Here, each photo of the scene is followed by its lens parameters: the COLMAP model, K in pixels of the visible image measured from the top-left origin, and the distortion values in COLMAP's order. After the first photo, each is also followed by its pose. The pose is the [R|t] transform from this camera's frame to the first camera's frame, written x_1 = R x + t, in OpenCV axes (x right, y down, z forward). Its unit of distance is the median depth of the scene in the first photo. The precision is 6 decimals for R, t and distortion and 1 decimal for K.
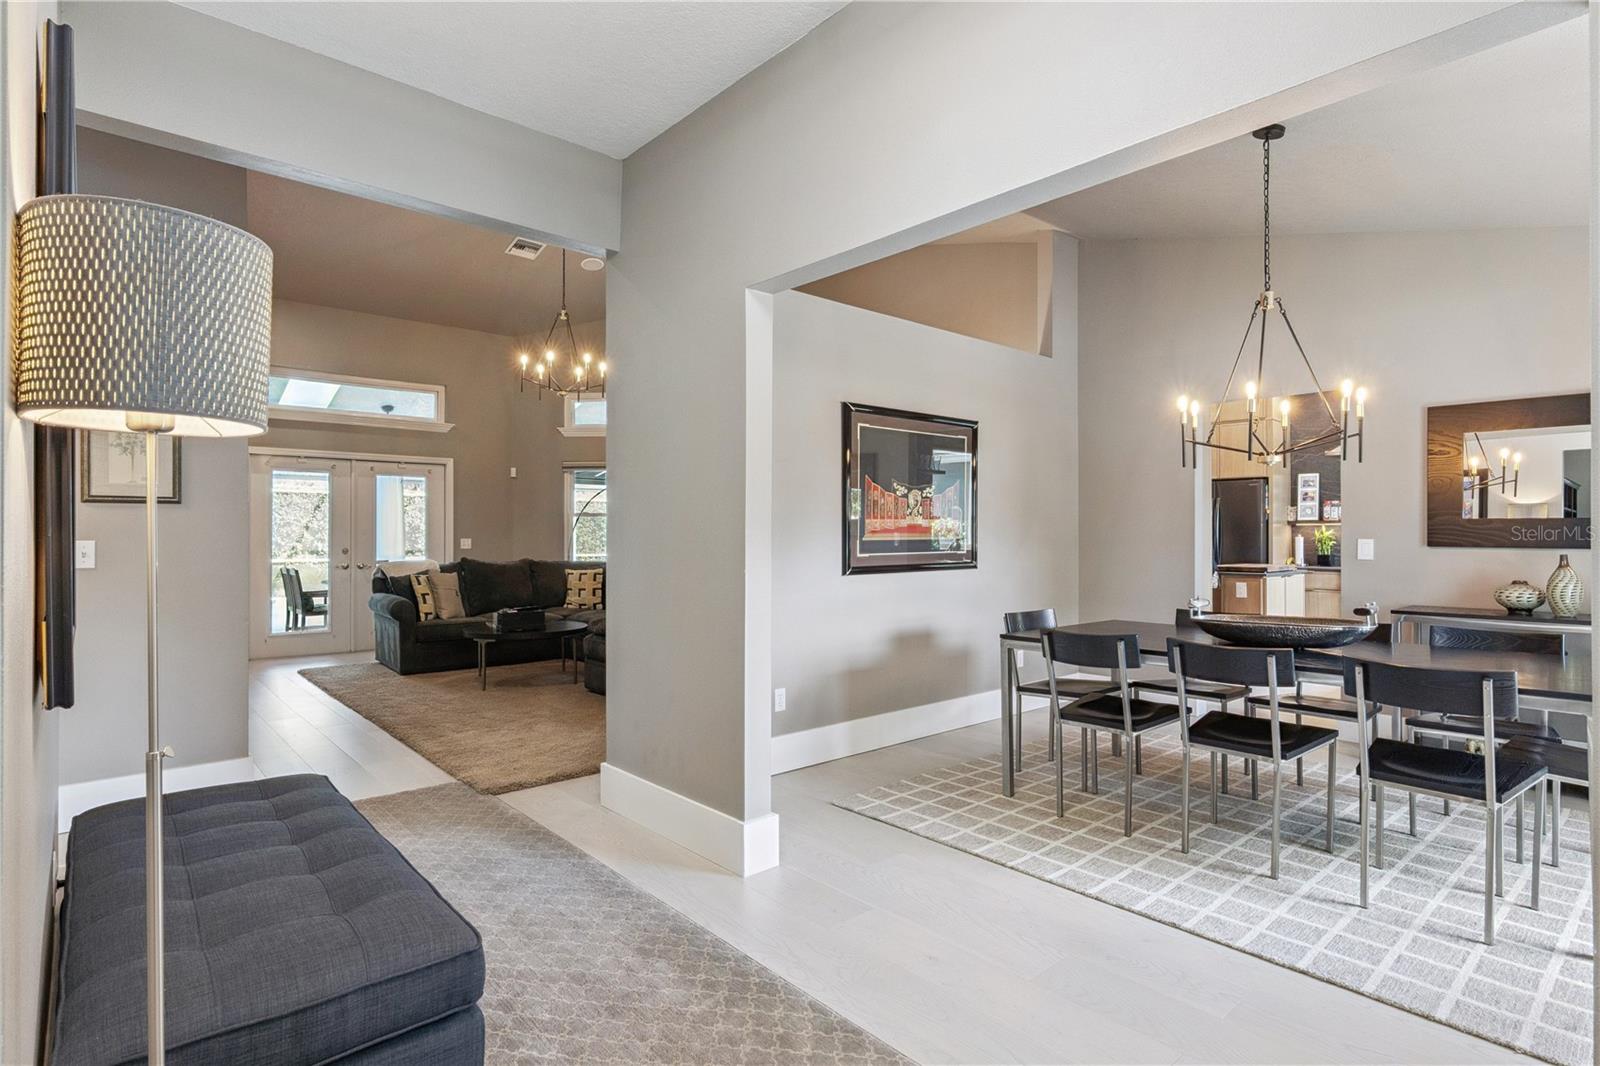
lens RADIAL K [[812.2, 0, 800.0], [0, 812.2, 533.0], [0, 0, 1]] dist [0.002891, 0.000477]
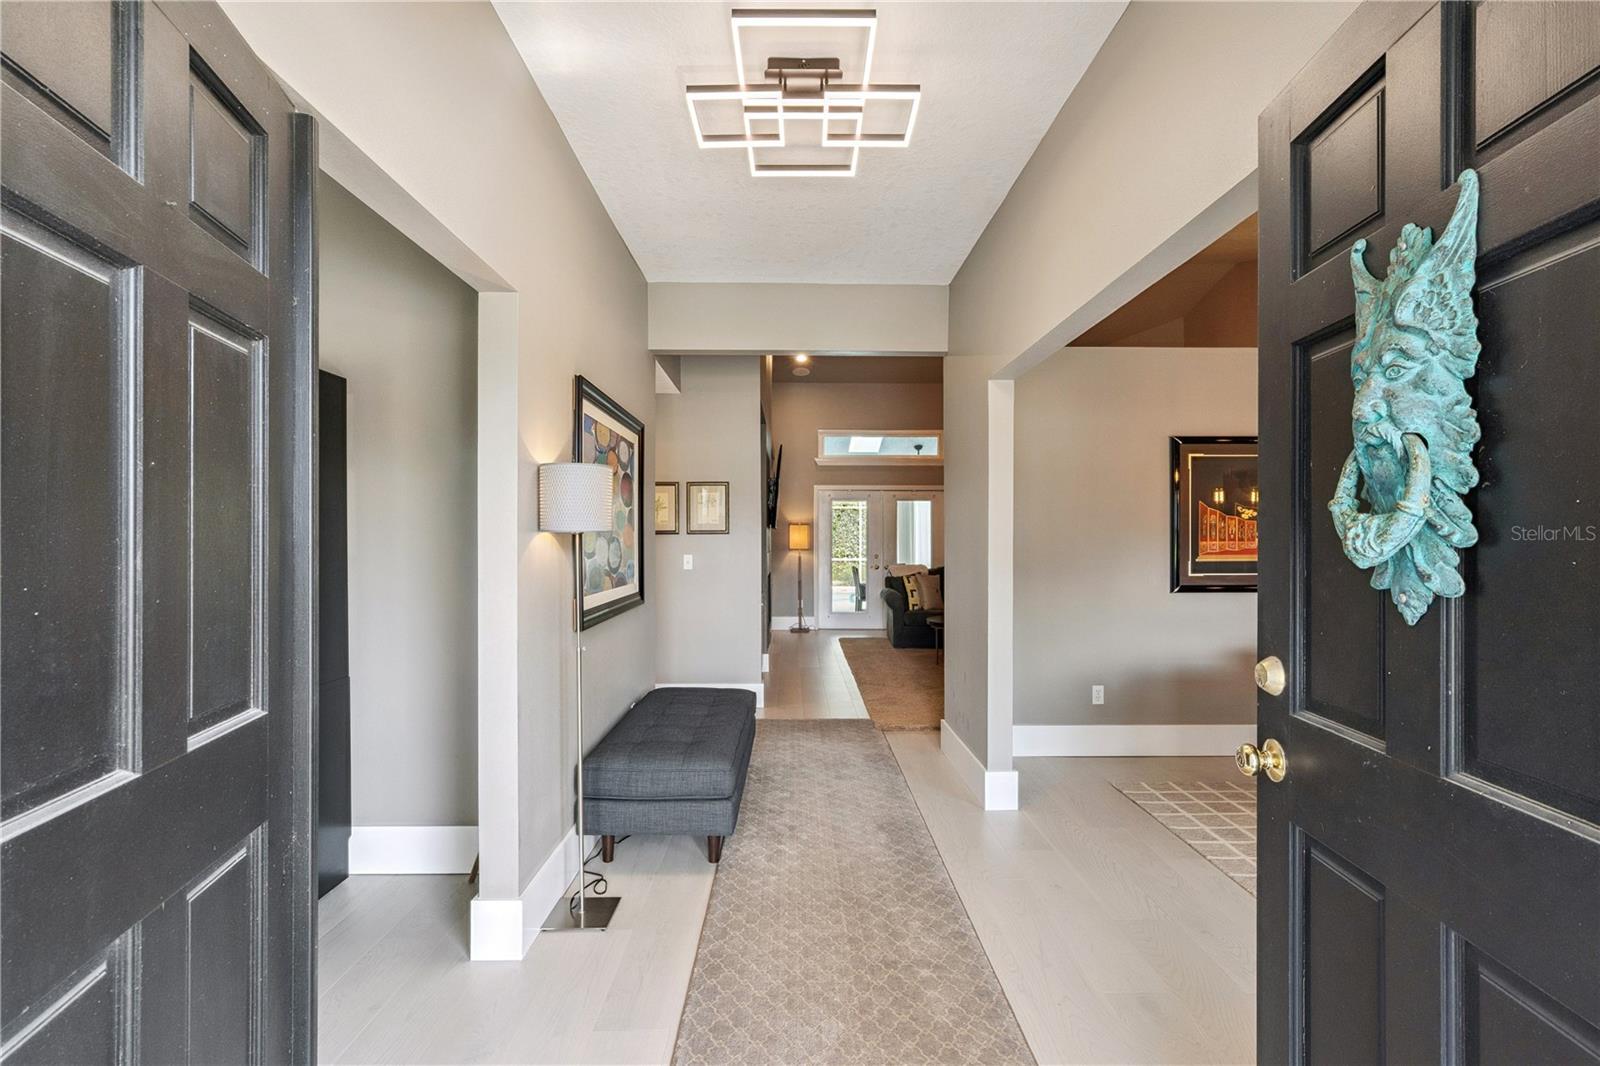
lens RADIAL K [[743.2, 0, 800.0], [0, 743.2, 533.0], [0, 0, 1]] dist [-0.005309, -0.000623]
pose [[0.758197, -0.002093, -0.652022, 0.363450], [-0.000473, 0.999993, -0.003760, -0.027794], [0.652025, 0.003159, 0.758191, -0.110697]]
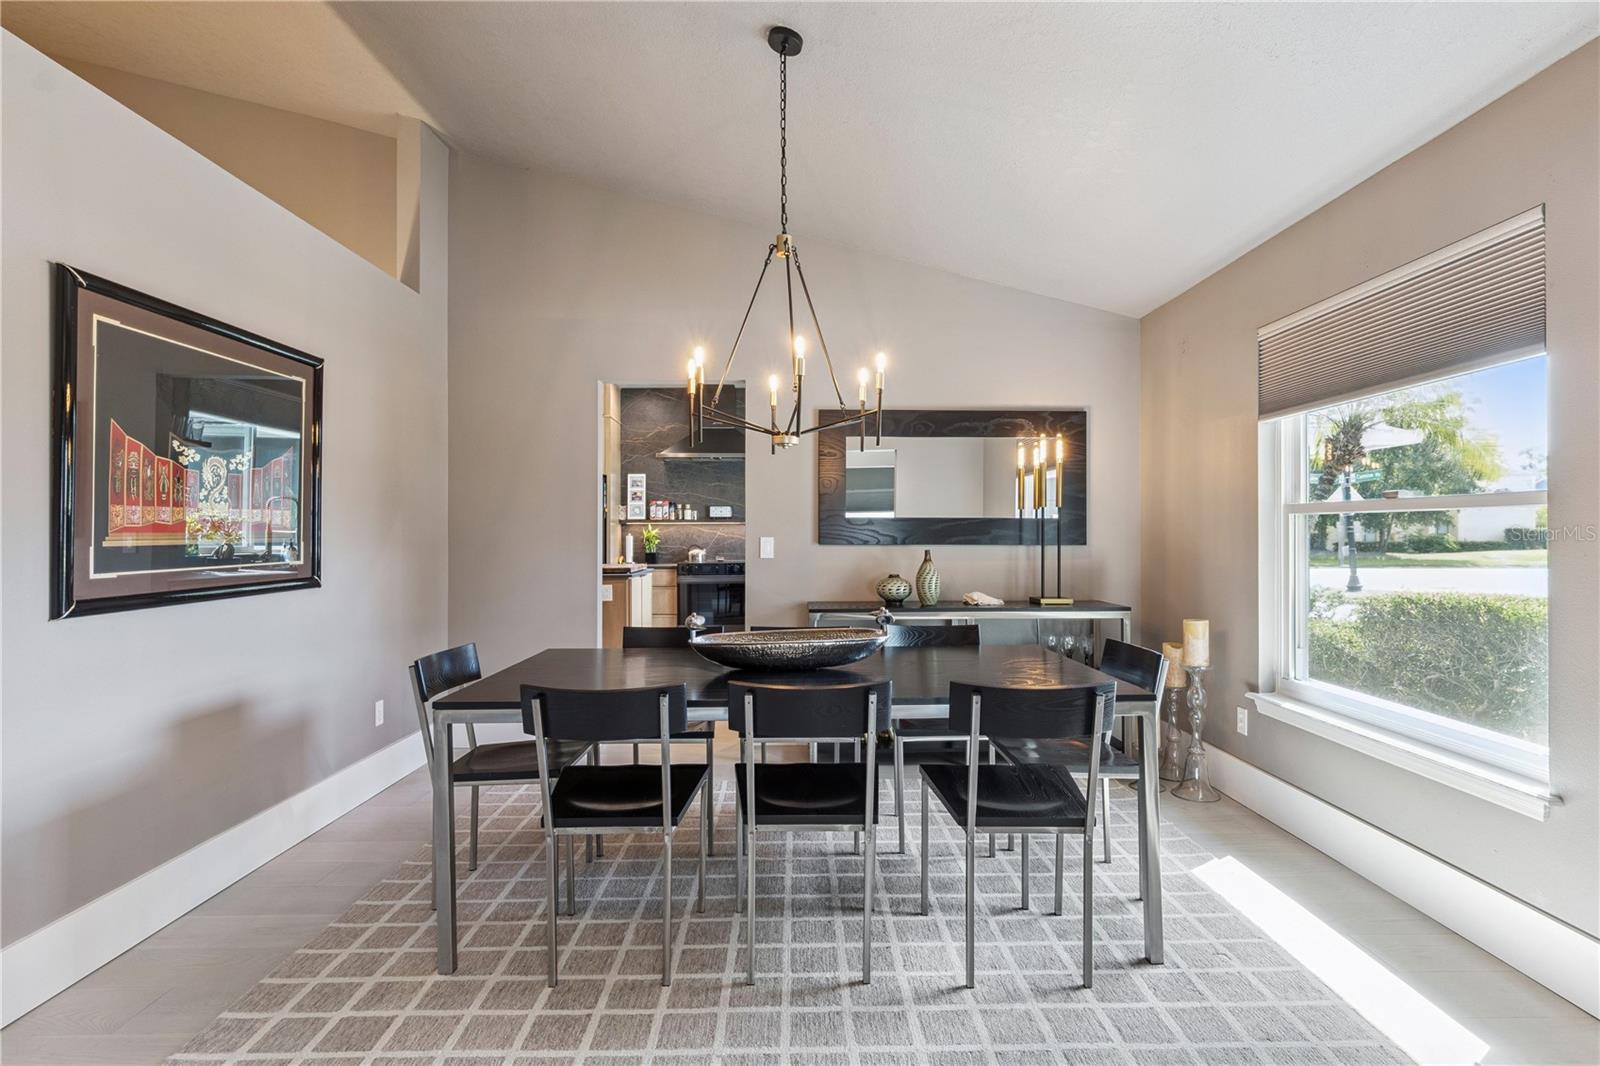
lens RADIAL K [[803.3, 0, 799.1], [0, 803.3, 525.5], [0, 0, 1]] dist [-0.001386, 0.000816]
pose [[0.651764, 0.004403, 0.758409, -0.022269], [0.002221, 0.999968, -0.007714, 0.000727], [-0.758418, 0.006713, 0.651734, 0.384457]]
